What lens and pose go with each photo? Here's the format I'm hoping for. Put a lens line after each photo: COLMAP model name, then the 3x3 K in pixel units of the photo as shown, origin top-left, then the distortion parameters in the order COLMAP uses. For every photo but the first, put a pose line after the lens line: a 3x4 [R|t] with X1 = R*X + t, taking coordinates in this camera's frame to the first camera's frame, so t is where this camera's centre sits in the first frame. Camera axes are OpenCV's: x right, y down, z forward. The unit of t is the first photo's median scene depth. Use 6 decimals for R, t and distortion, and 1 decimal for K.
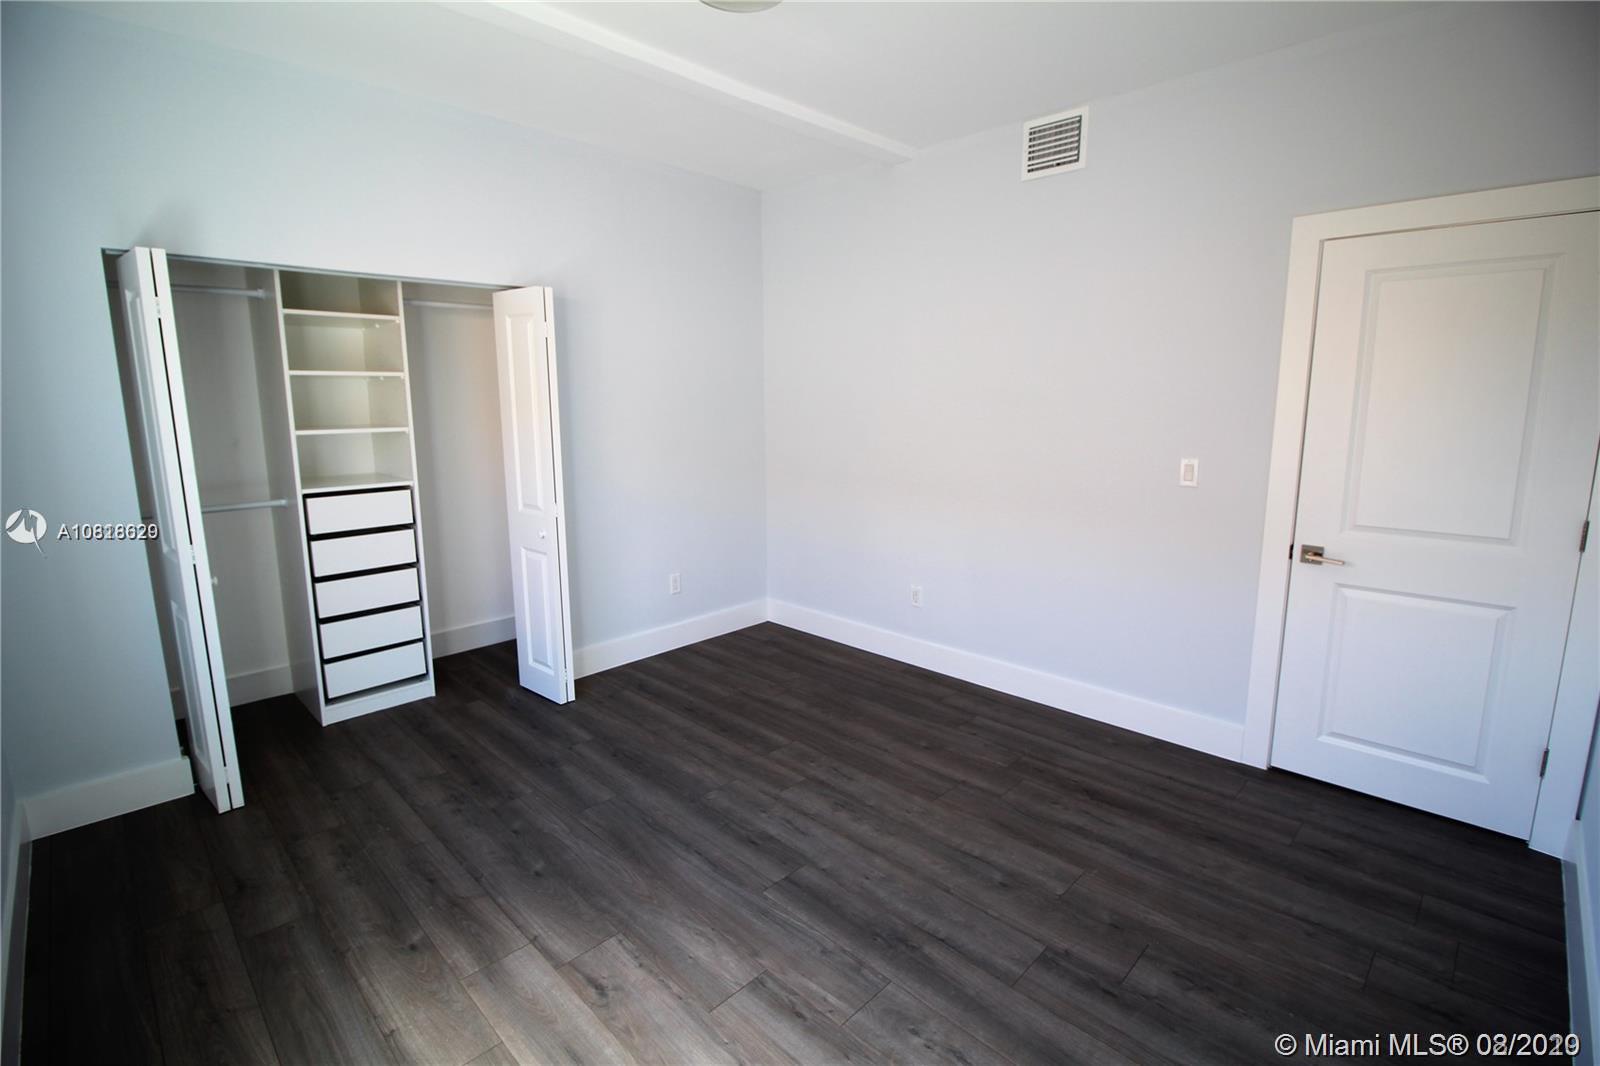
lens RADIAL K [[735.6, 0, 795.0], [0, 735.6, 522.2], [0, 0, 1]] dist [0.003537, -0.016008]
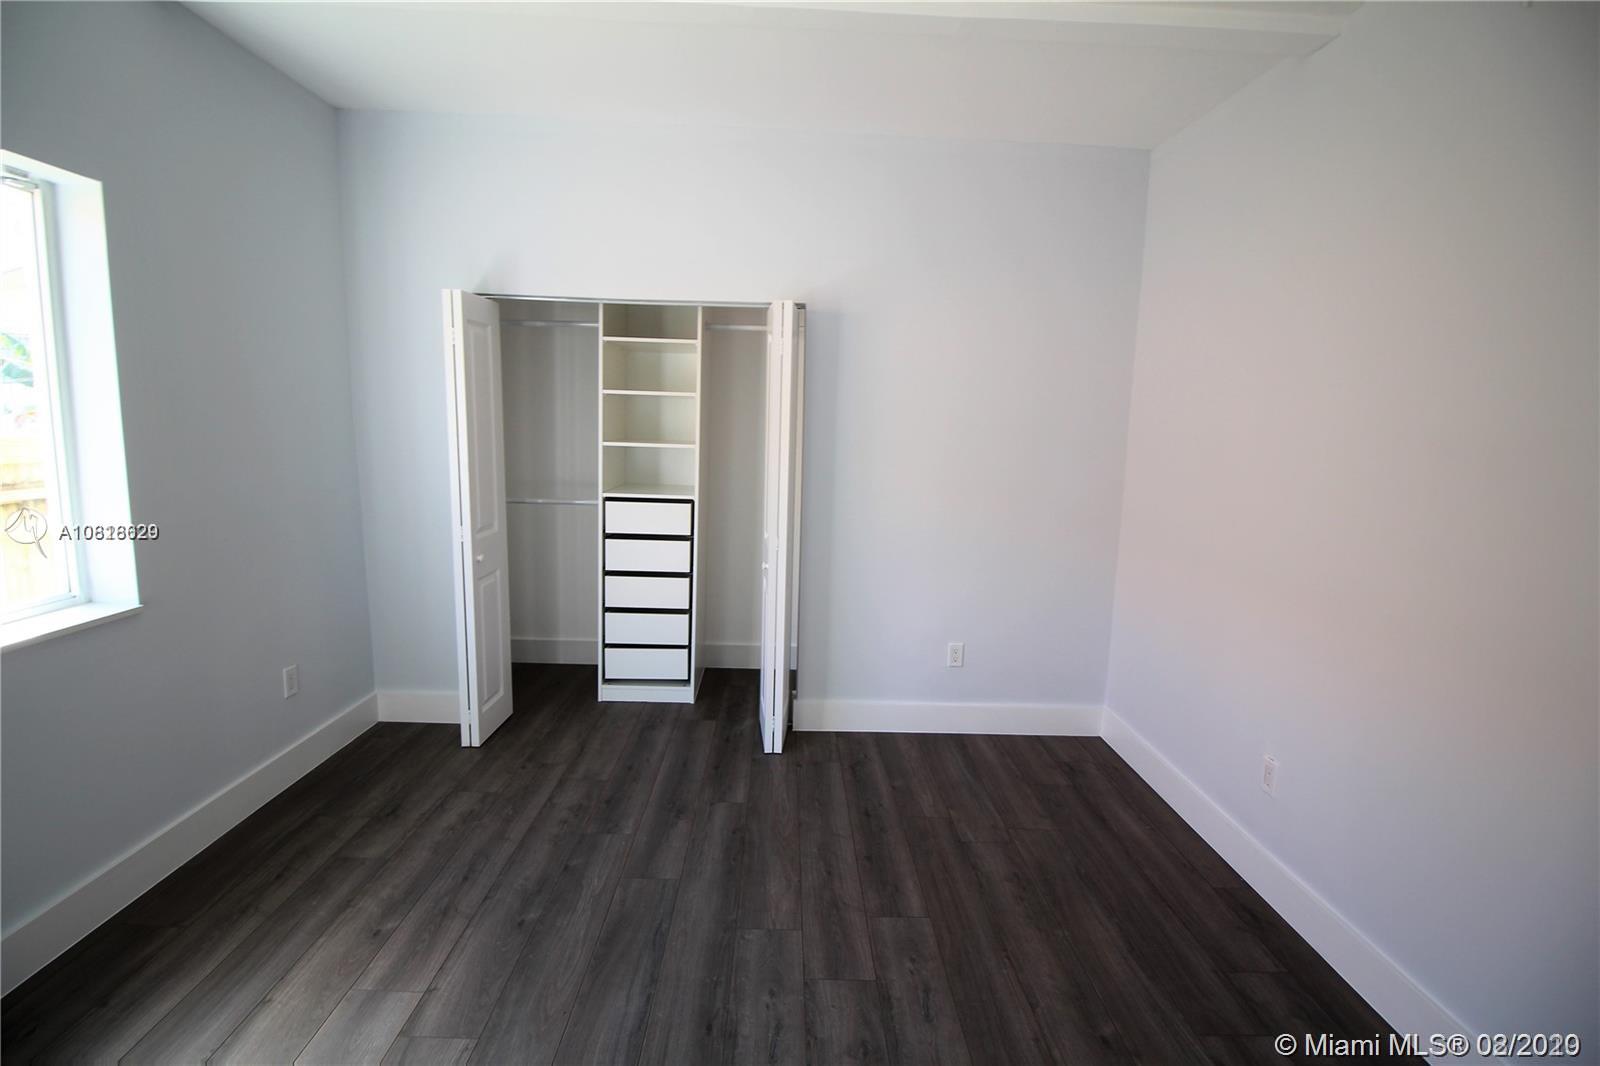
lens RADIAL K [[735.6, 0, 795.0], [0, 735.6, 522.2], [0, 0, 1]] dist [0.003537, -0.016008]
pose [[0.714749, 0.122423, -0.688583, 0.339554], [-0.152464, 0.988155, 0.017427, -0.064563], [0.682561, 0.092528, 0.724948, 0.372471]]
